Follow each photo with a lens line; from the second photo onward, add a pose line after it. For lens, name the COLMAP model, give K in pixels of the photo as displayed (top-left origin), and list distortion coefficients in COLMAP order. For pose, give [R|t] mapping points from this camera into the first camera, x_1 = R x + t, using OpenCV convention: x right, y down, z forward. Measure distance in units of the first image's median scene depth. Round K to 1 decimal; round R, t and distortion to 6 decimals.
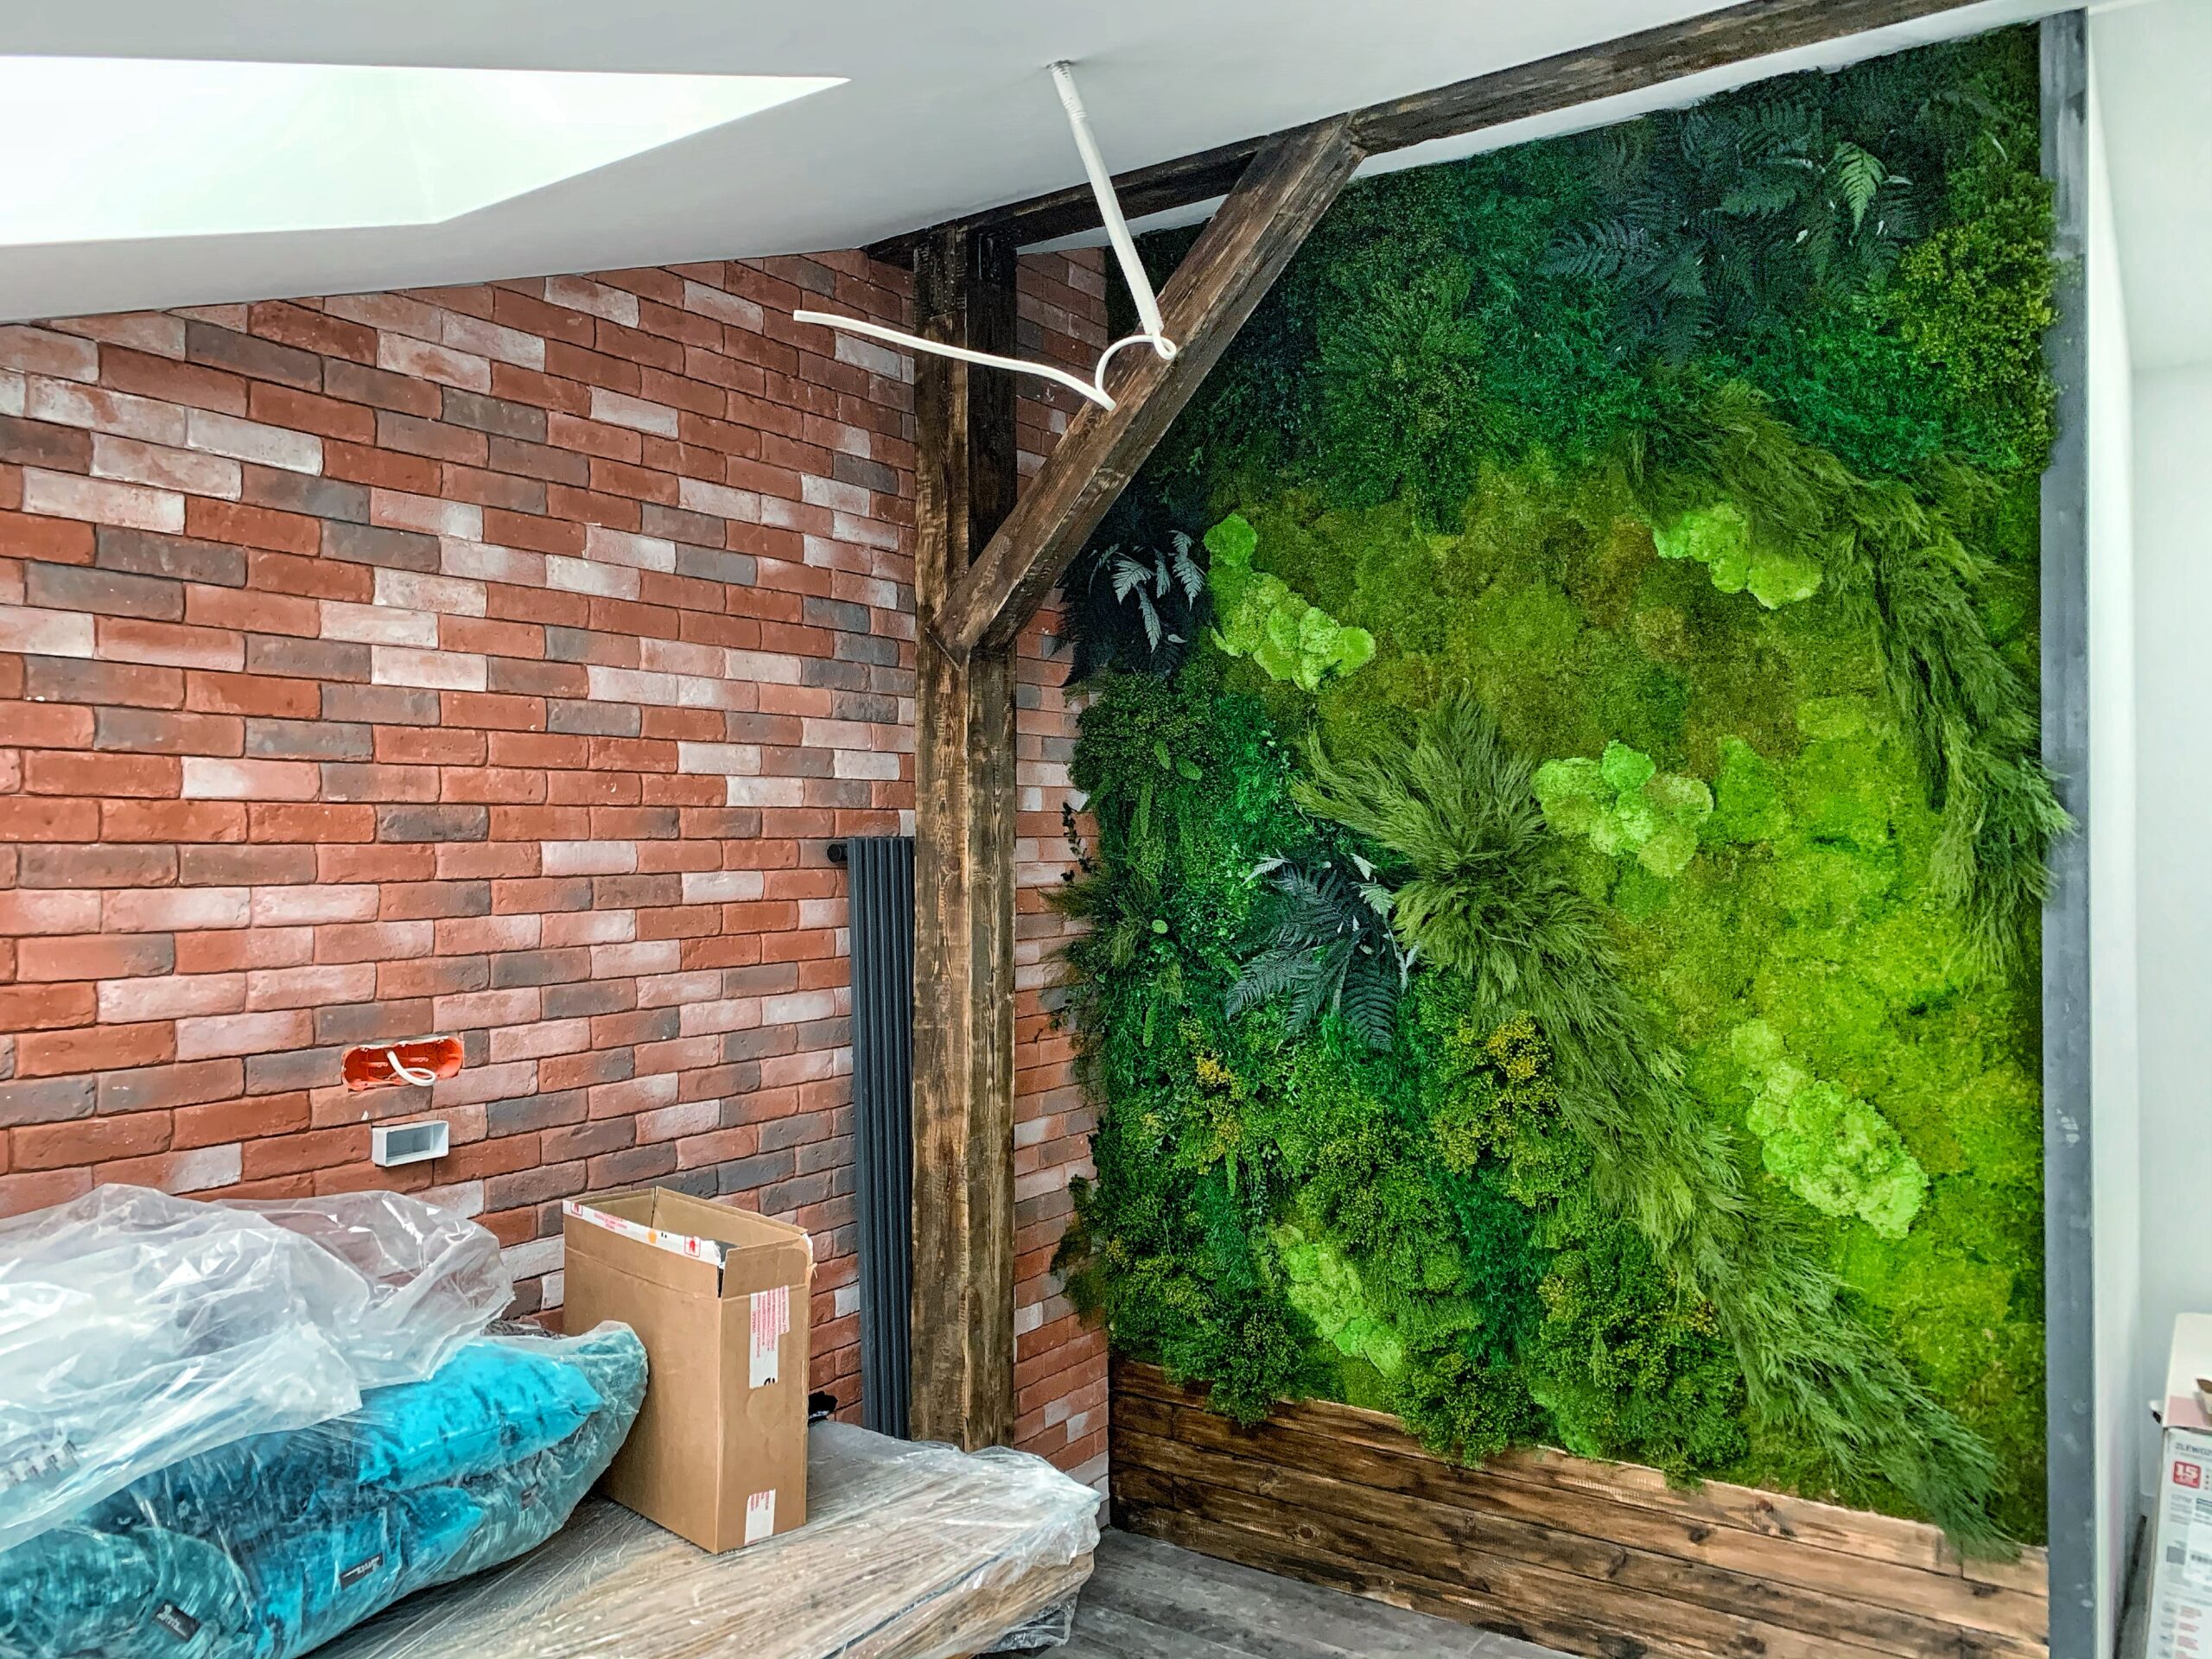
lens RADIAL K [[1671.7, 0, 1100.2], [0, 1671.7, 825.2], [0, 0, 1]] dist [0.050181, -0.025138]
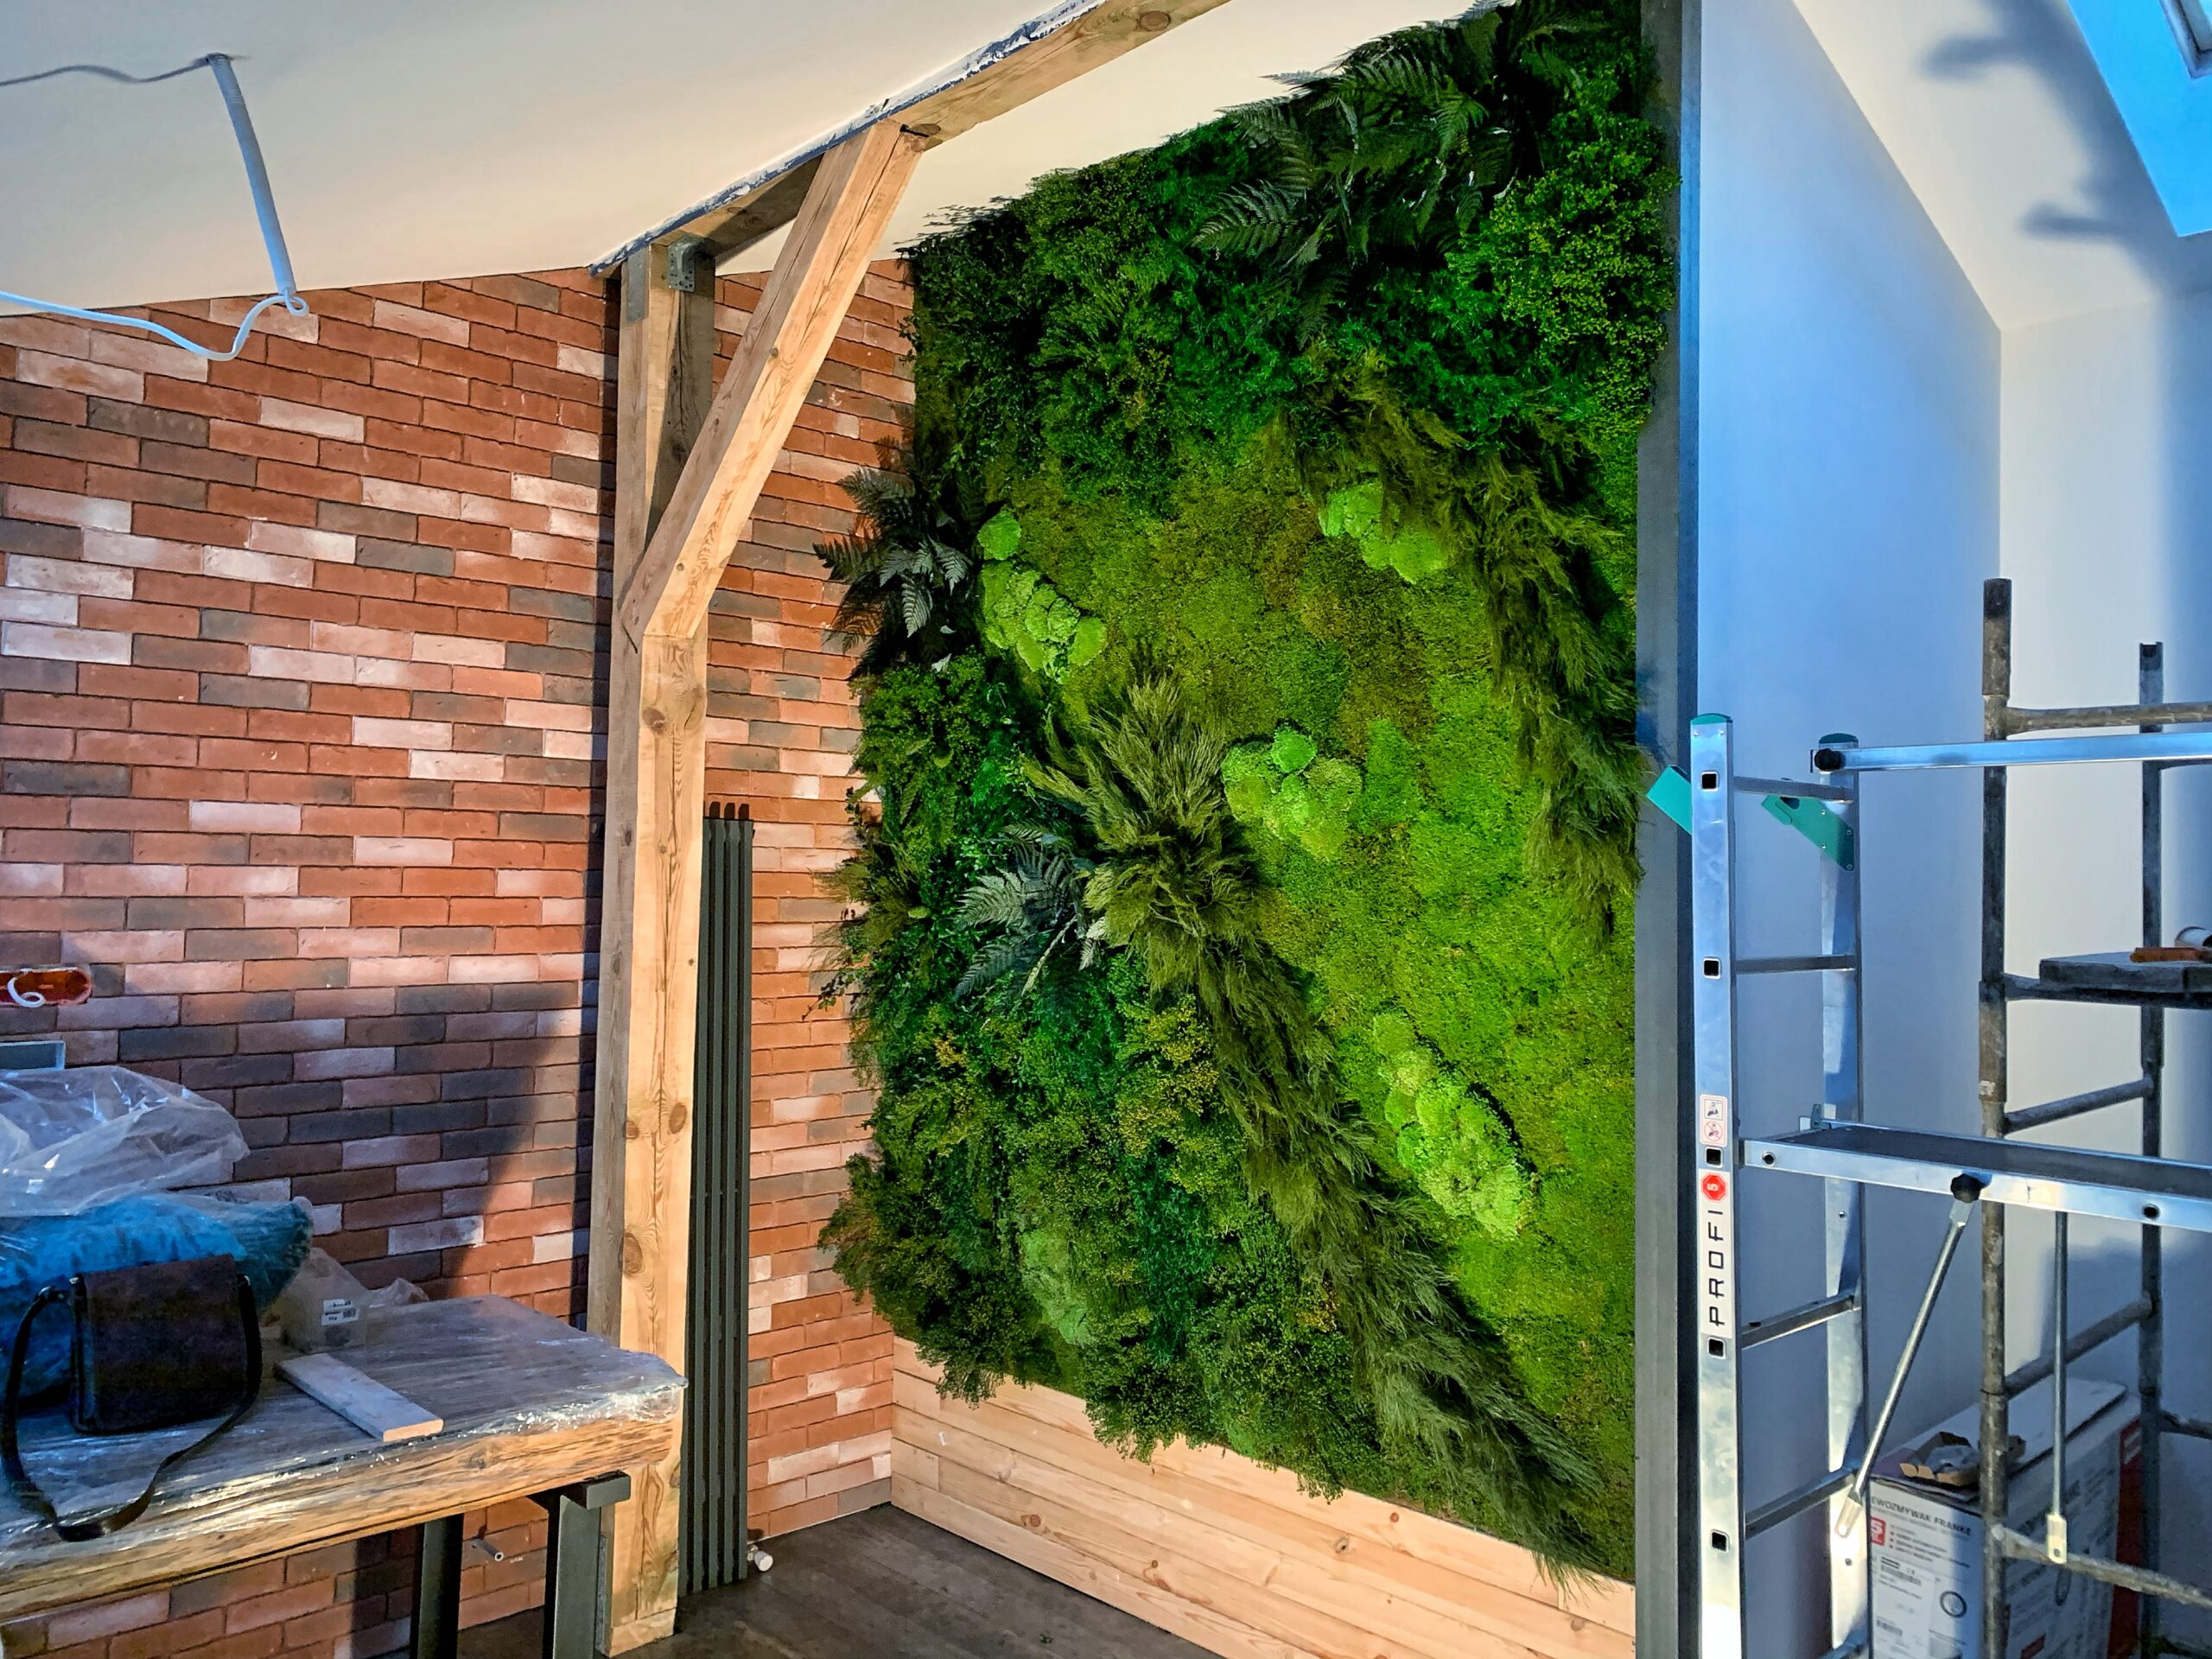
lens RADIAL K [[1671.7, 0, 1102.0], [0, 1671.7, 832.7], [0, 0, 1]] dist [0.050181, -0.025138]
pose [[0.977223, 0.011764, -0.211888, 0.444314], [-0.016989, 0.999594, -0.022859, 0.041317], [0.211533, 0.025938, 0.977027, 0.026556]]
